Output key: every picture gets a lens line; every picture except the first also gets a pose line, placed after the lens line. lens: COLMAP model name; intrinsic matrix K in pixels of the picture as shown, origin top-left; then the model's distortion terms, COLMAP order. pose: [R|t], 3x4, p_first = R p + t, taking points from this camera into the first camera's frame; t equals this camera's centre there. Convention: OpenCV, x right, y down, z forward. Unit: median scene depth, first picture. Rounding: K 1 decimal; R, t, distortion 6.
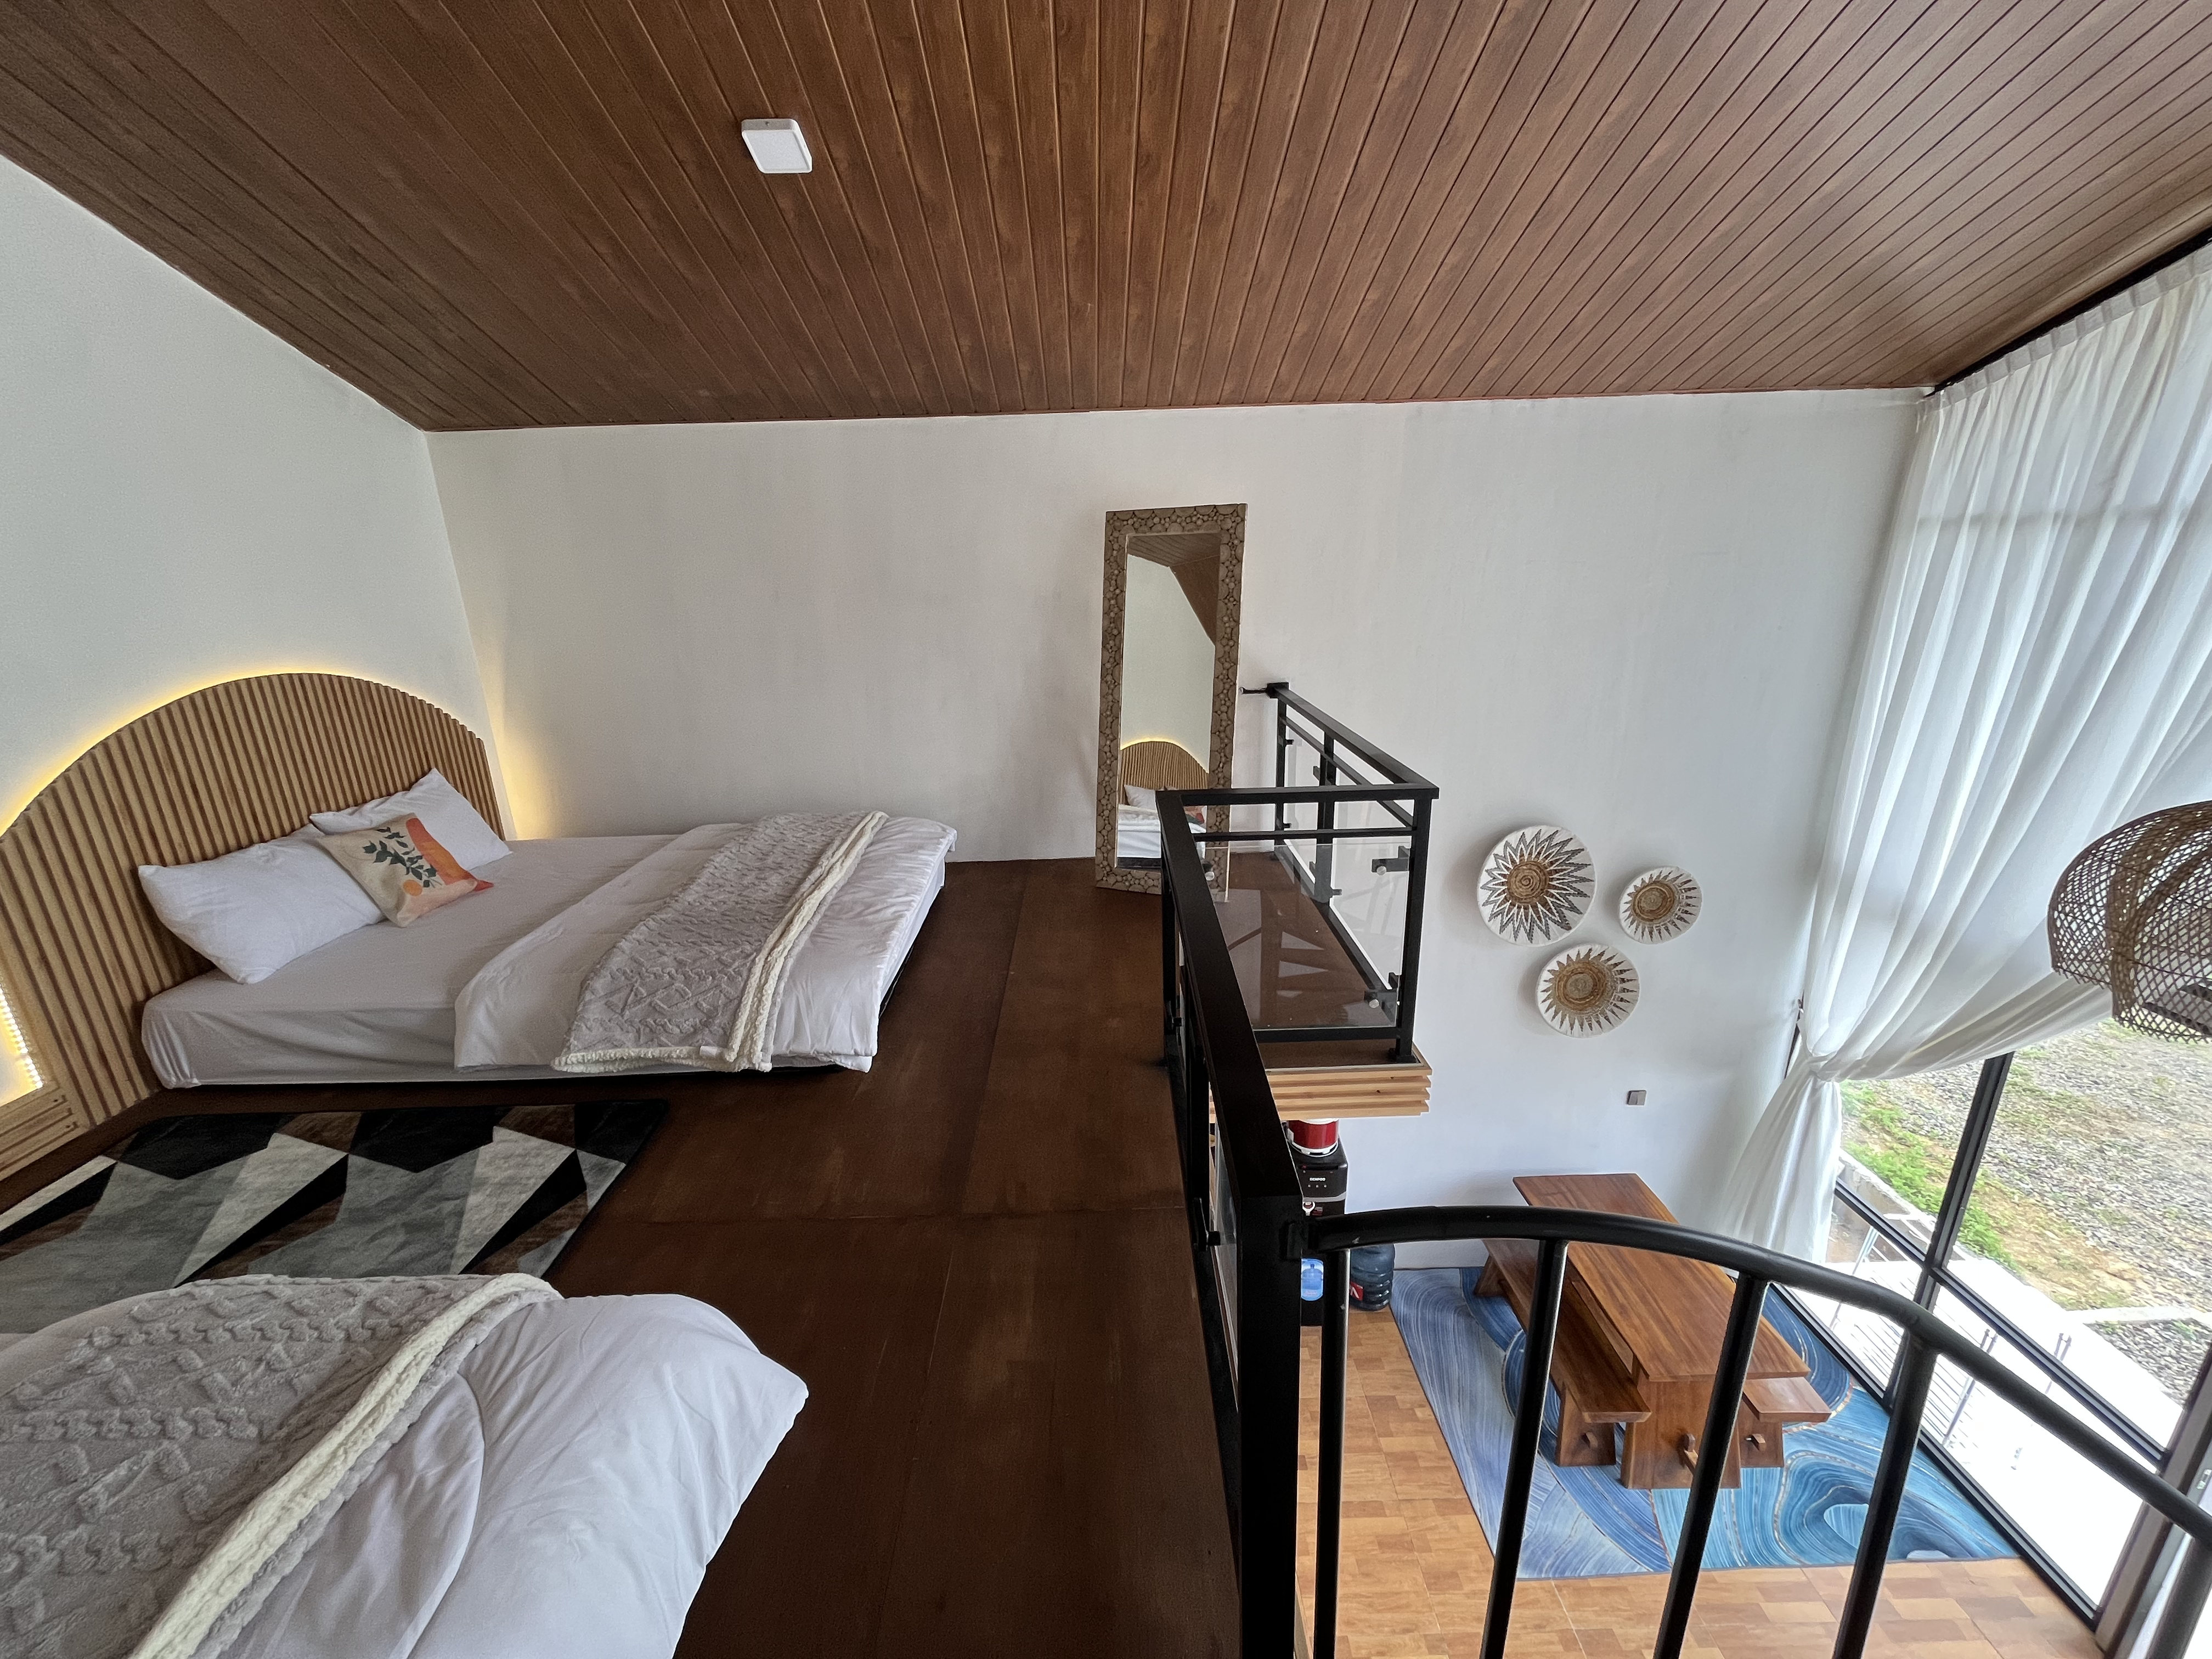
lens RADIAL K [[891.8, 0, 1094.3], [0, 891.8, 832.0], [0, 0, 1]] dist [-0.000882, -0.000754]
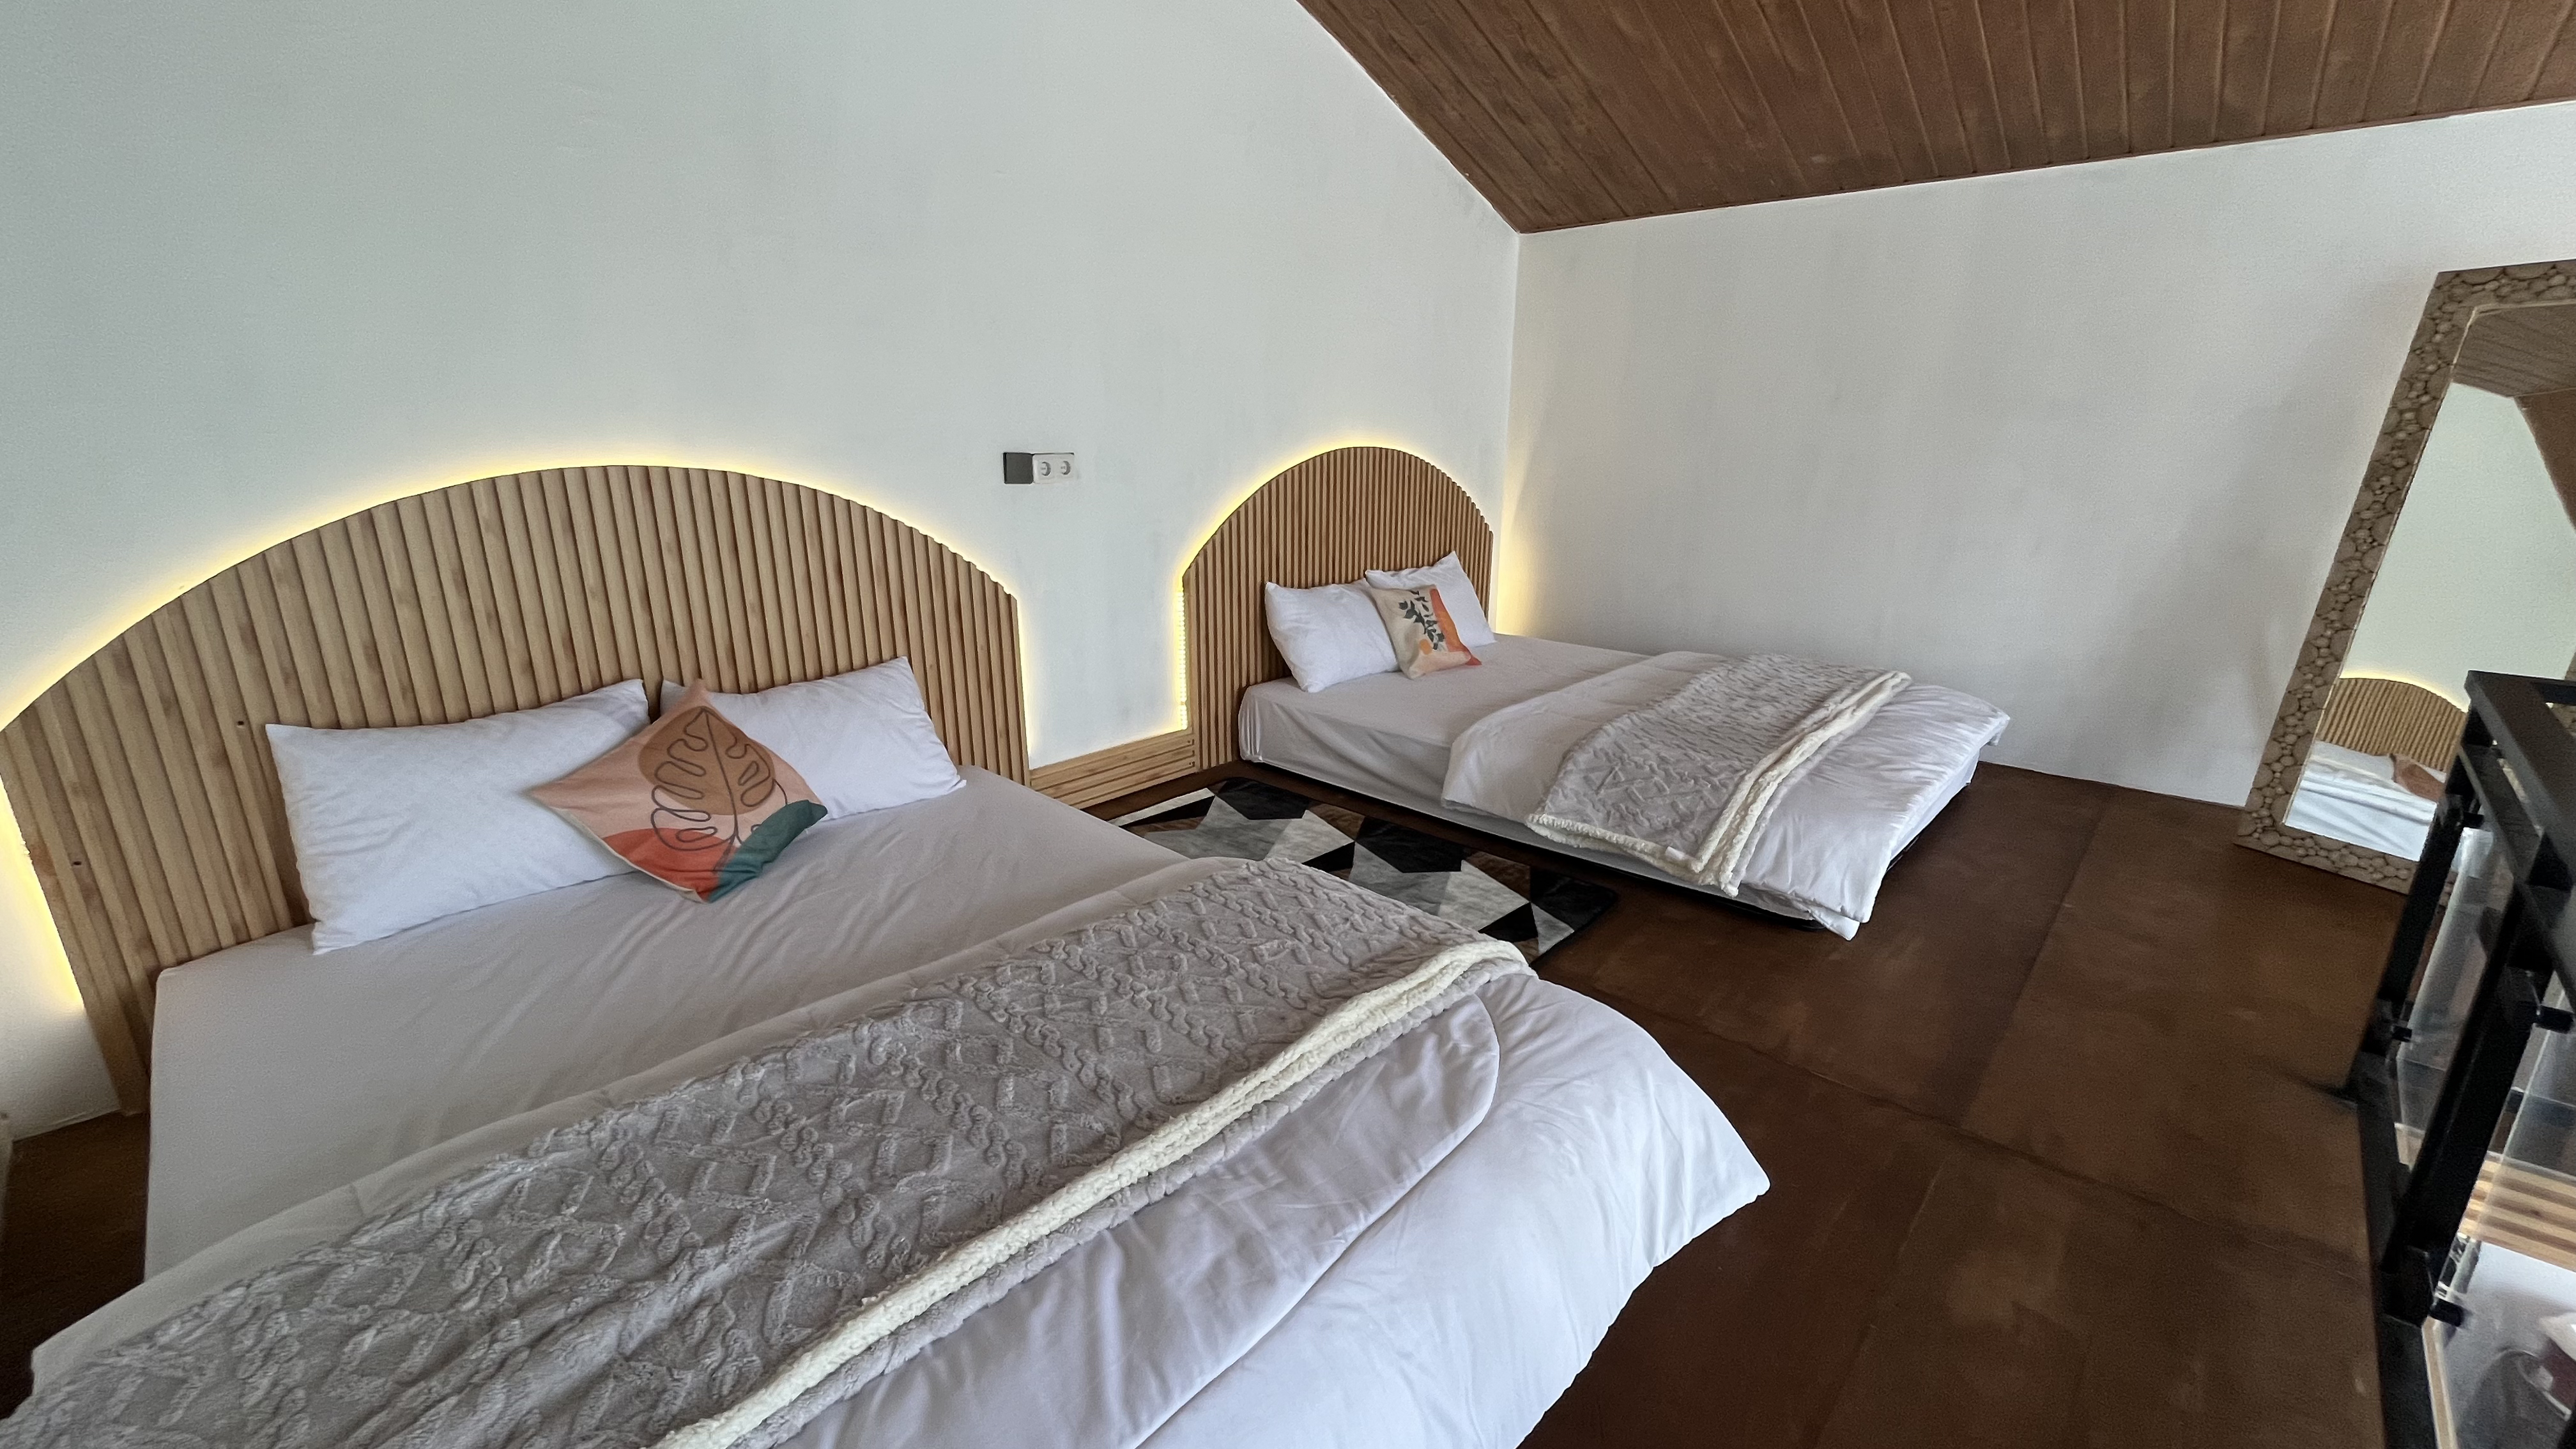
lens RADIAL K [[1039.0, 0, 1276.8], [0, 1039.0, 729.6], [0, 0, 1]] dist [-0.002949, 0.000432]
pose [[0.729246, 0.223739, -0.646638, -0.053868], [-0.221750, 0.971304, 0.085997, 0.099662], [0.647323, 0.080679, 0.757934, -0.083866]]
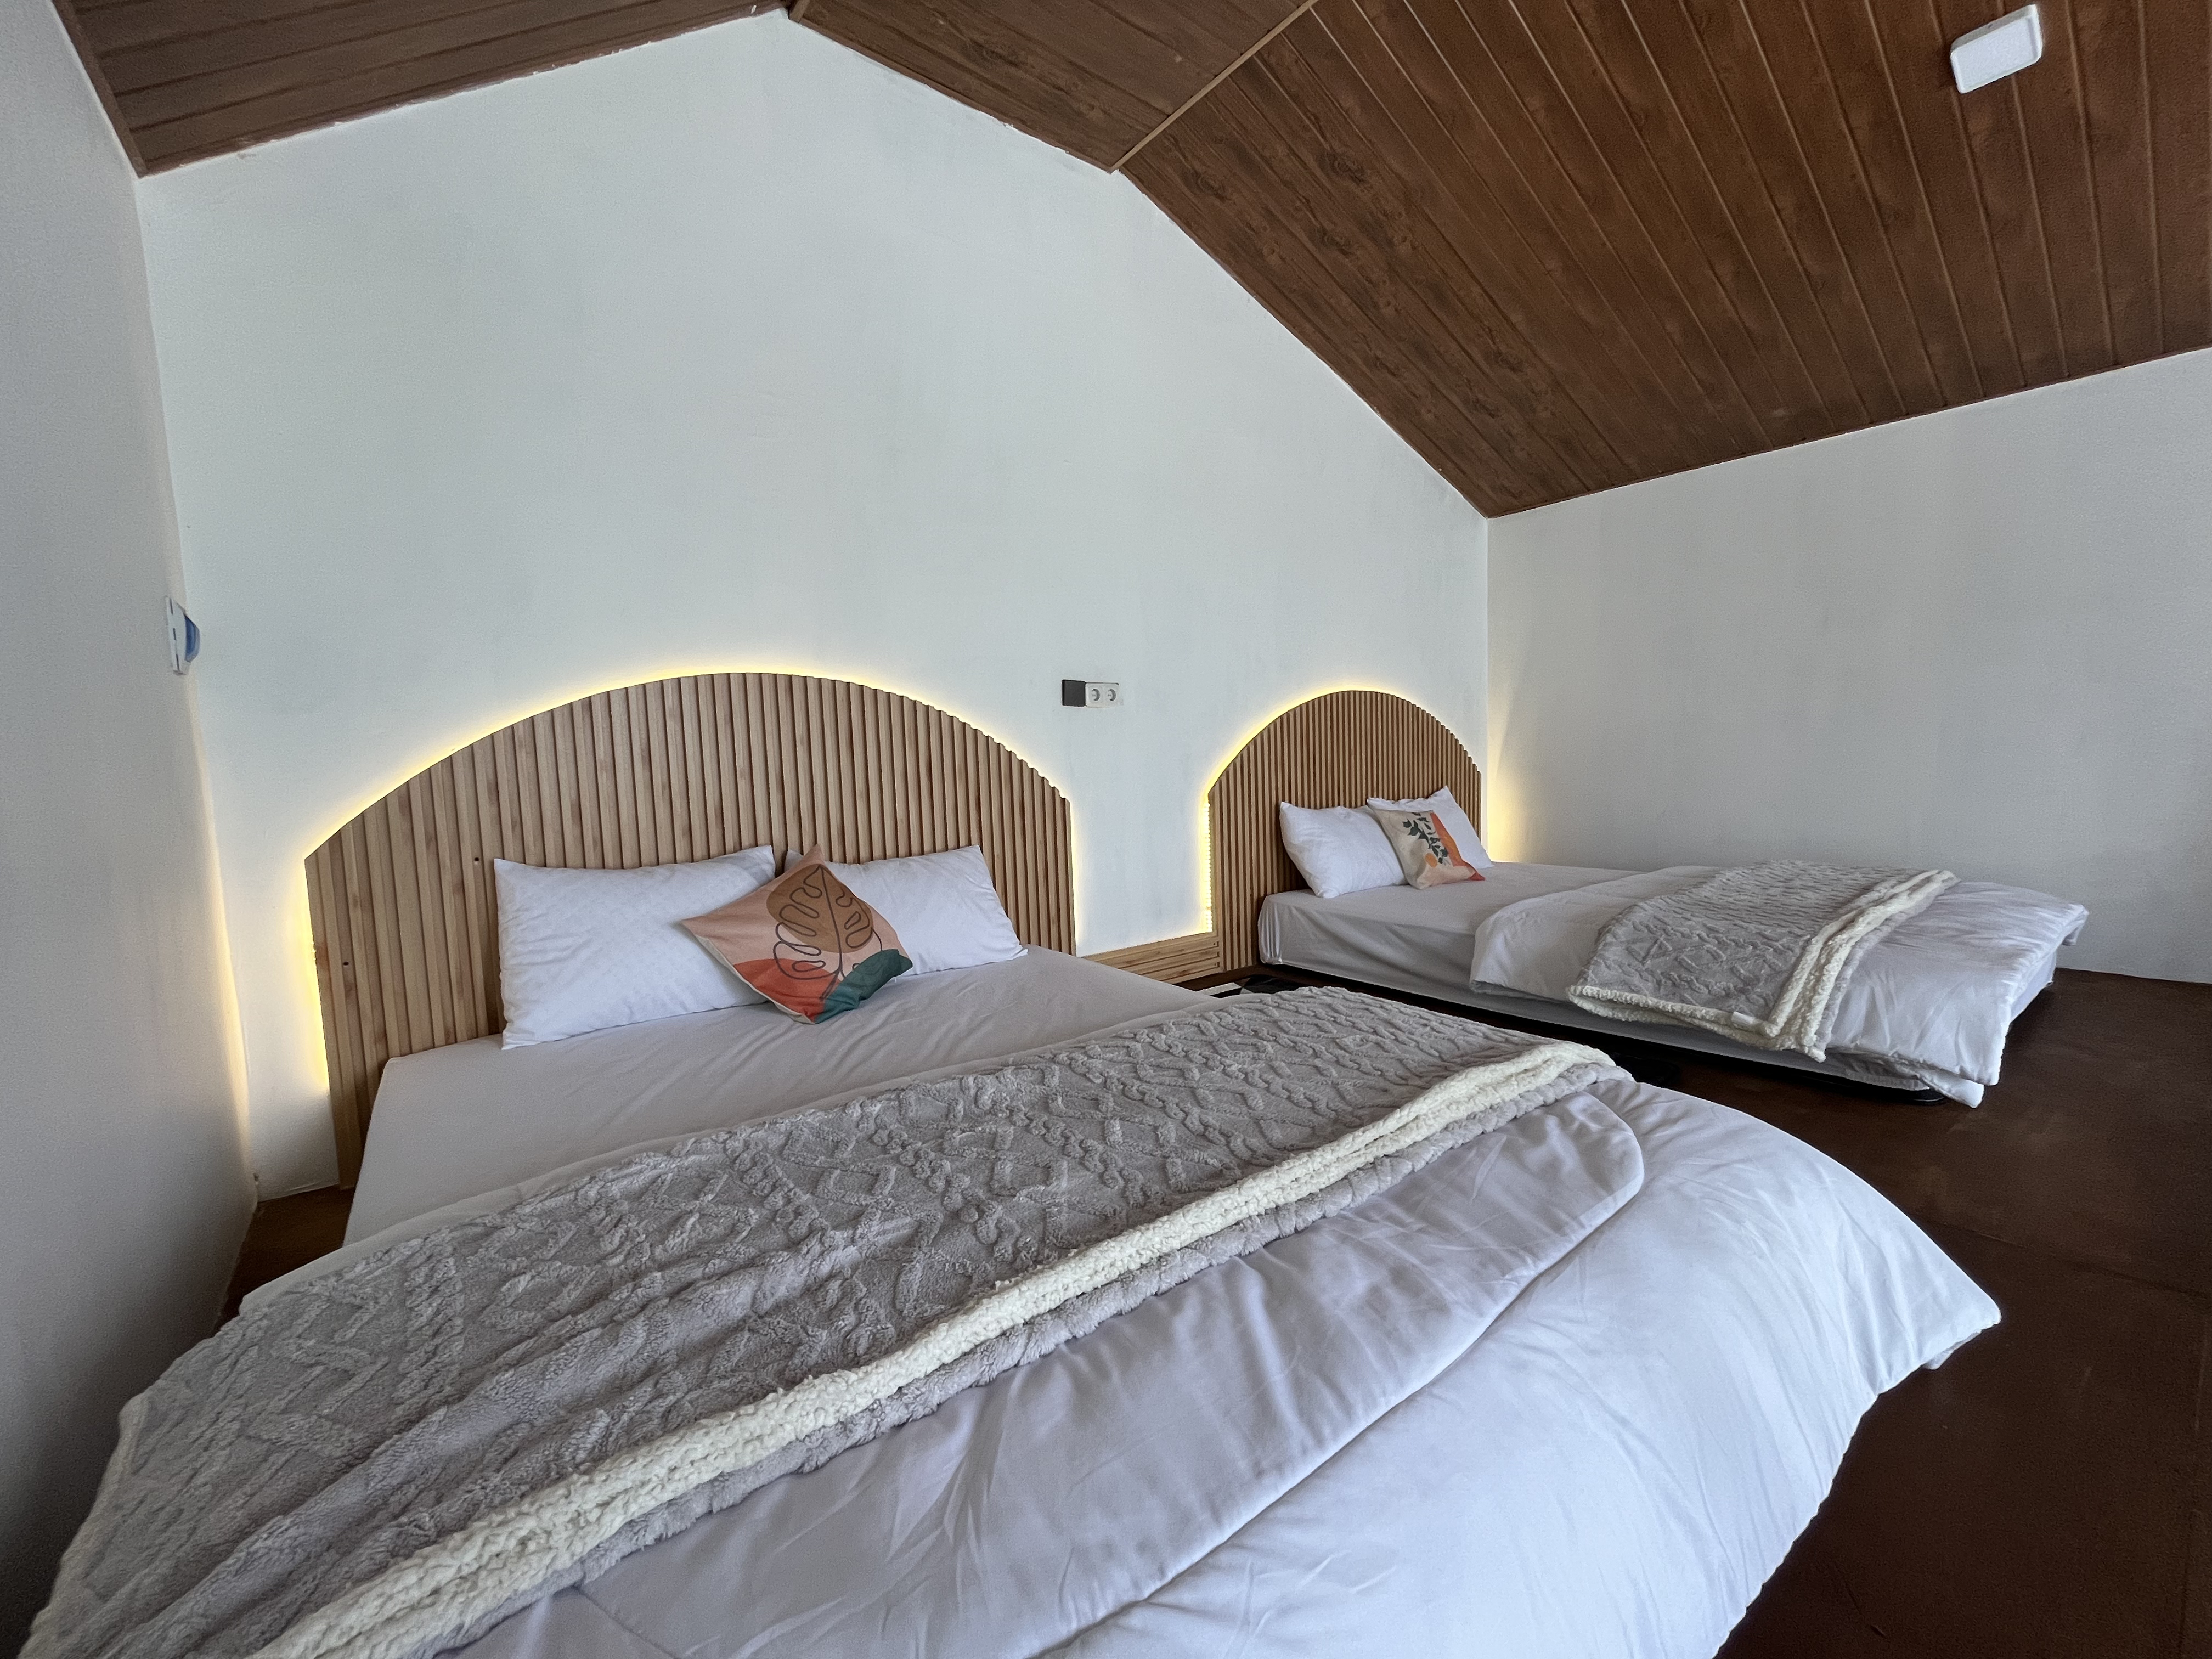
lens RADIAL K [[891.8, 0, 1096.4], [0, 891.8, 833.1], [0, 0, 1]] dist [-0.000882, -0.000754]
pose [[0.606856, 0.074671, -0.791297, -0.110889], [-0.215612, 0.973711, -0.073472, 0.226690], [0.765008, 0.215200, 0.607002, -0.068466]]
